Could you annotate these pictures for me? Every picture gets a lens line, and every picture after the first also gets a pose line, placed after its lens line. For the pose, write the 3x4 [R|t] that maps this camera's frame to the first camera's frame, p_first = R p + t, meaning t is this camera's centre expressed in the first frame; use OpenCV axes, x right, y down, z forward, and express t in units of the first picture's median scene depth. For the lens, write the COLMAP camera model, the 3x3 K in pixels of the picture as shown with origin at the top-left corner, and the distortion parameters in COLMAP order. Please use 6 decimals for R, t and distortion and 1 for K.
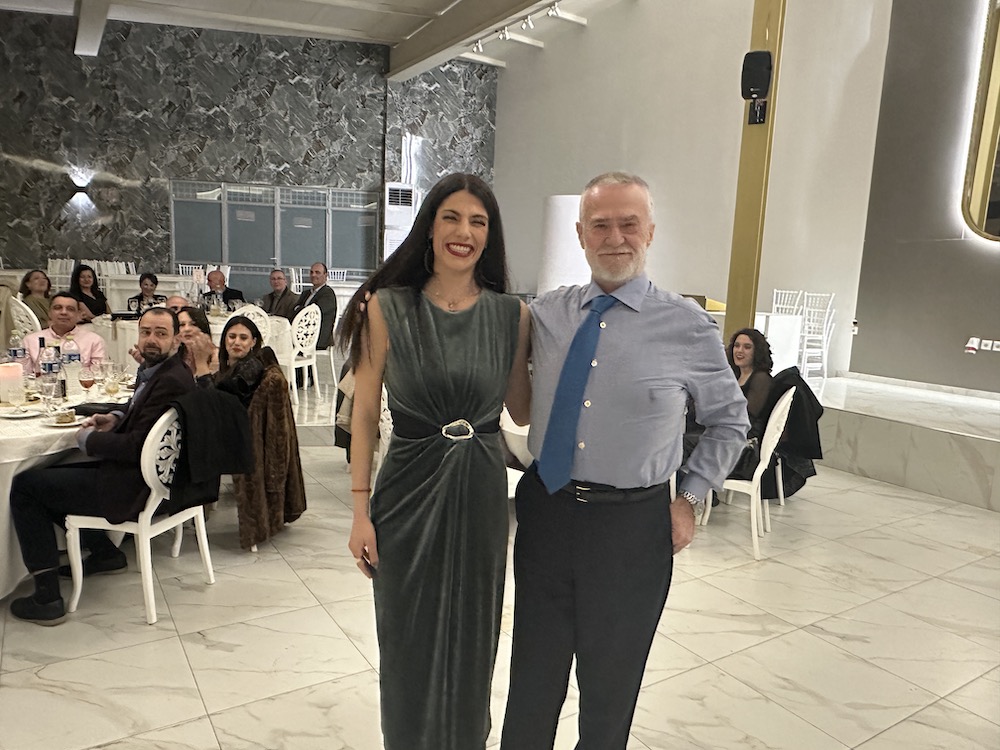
lens RADIAL K [[698.9, 0, 496.2], [0, 698.9, 391.7], [0, 0, 1]] dist [-0.000447, -0.001393]
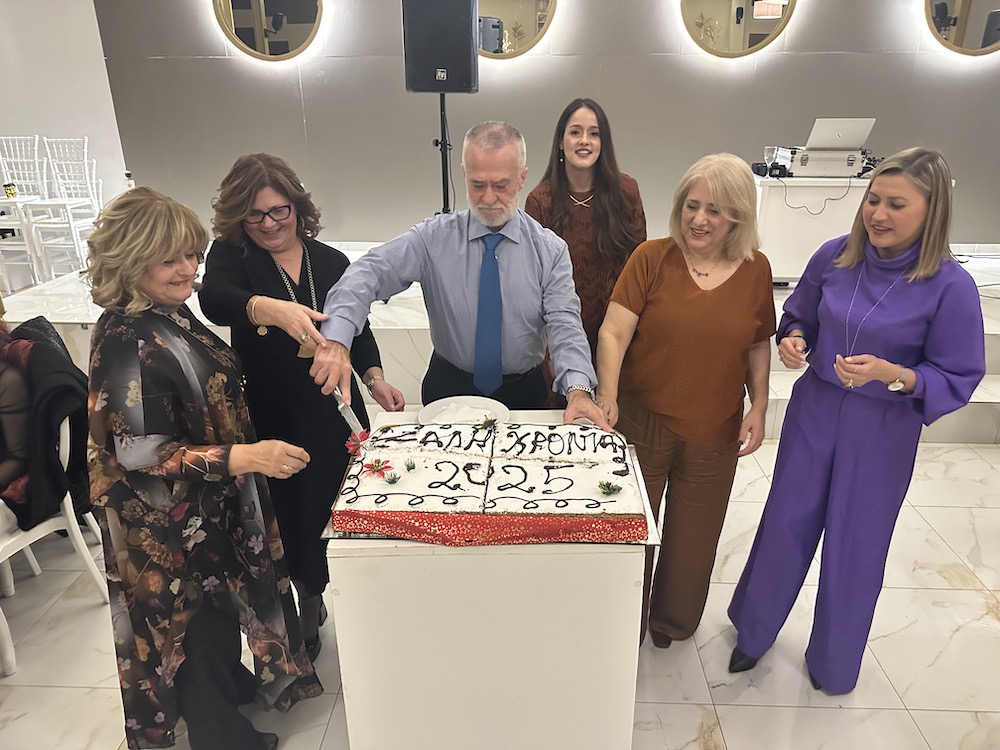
lens RADIAL K [[698.9, 0, 498.8], [0, 698.9, 363.0], [0, 0, 1]] dist [-0.000447, -0.001393]
pose [[0.575141, -0.337786, 0.745060, 0.179396], [0.161668, 0.939740, 0.301250, -0.109325], [-0.801921, -0.052809, 0.595092, 0.348320]]
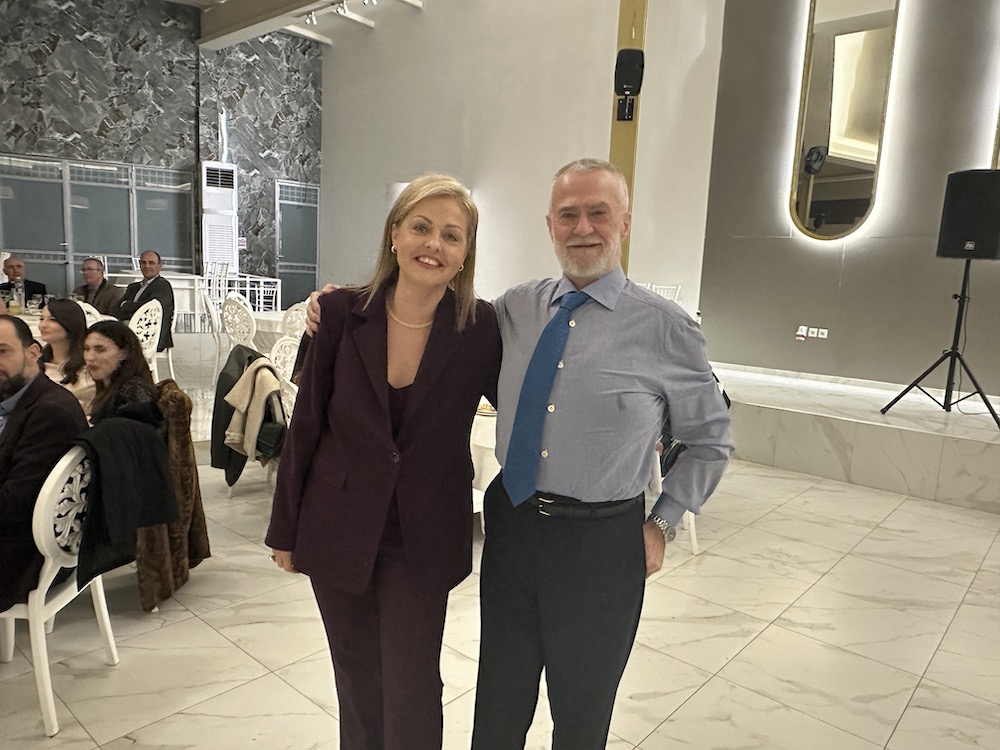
lens RADIAL K [[698.9, 0, 498.5], [0, 698.9, 386.3], [0, 0, 1]] dist [-0.000447, -0.001393]
pose [[0.961036, -0.040018, 0.273512, -0.123270], [0.037912, 0.999197, 0.012986, -0.018868], [-0.273812, -0.002111, 0.961781, 0.081603]]
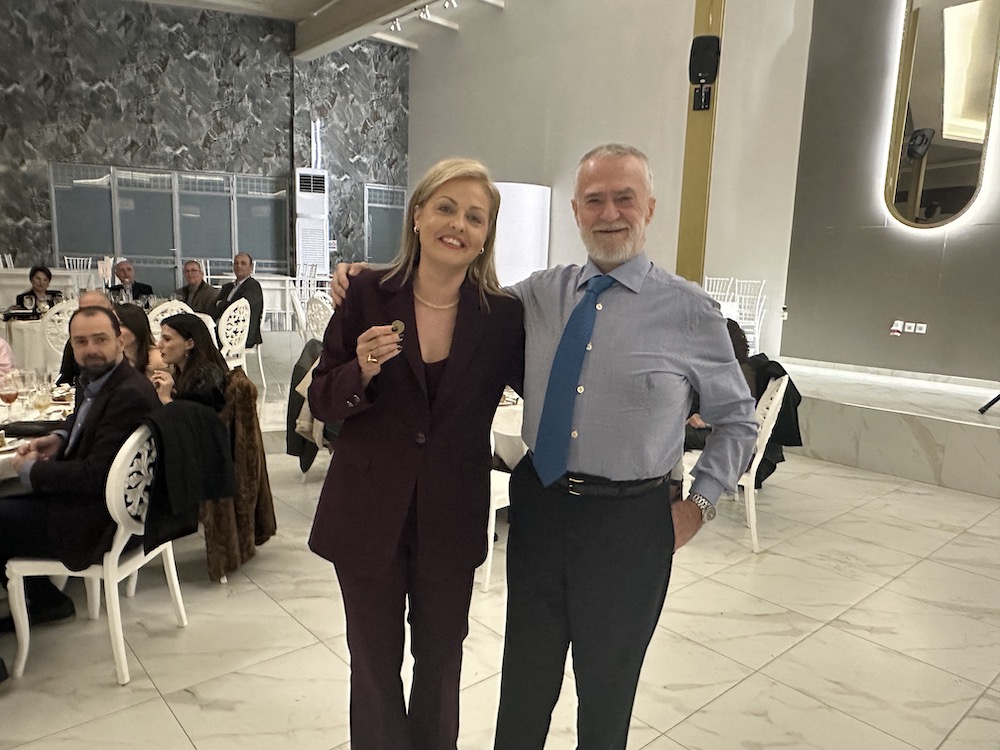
lens RADIAL K [[698.9, 0, 495.3], [0, 698.9, 392.9], [0, 0, 1]] dist [-0.000447, -0.001393]
pose [[0.989419, -0.034533, 0.140914, -0.088153], [0.032477, 0.999330, 0.016866, -0.008627], [-0.141402, -0.012111, 0.989878, 0.063346]]
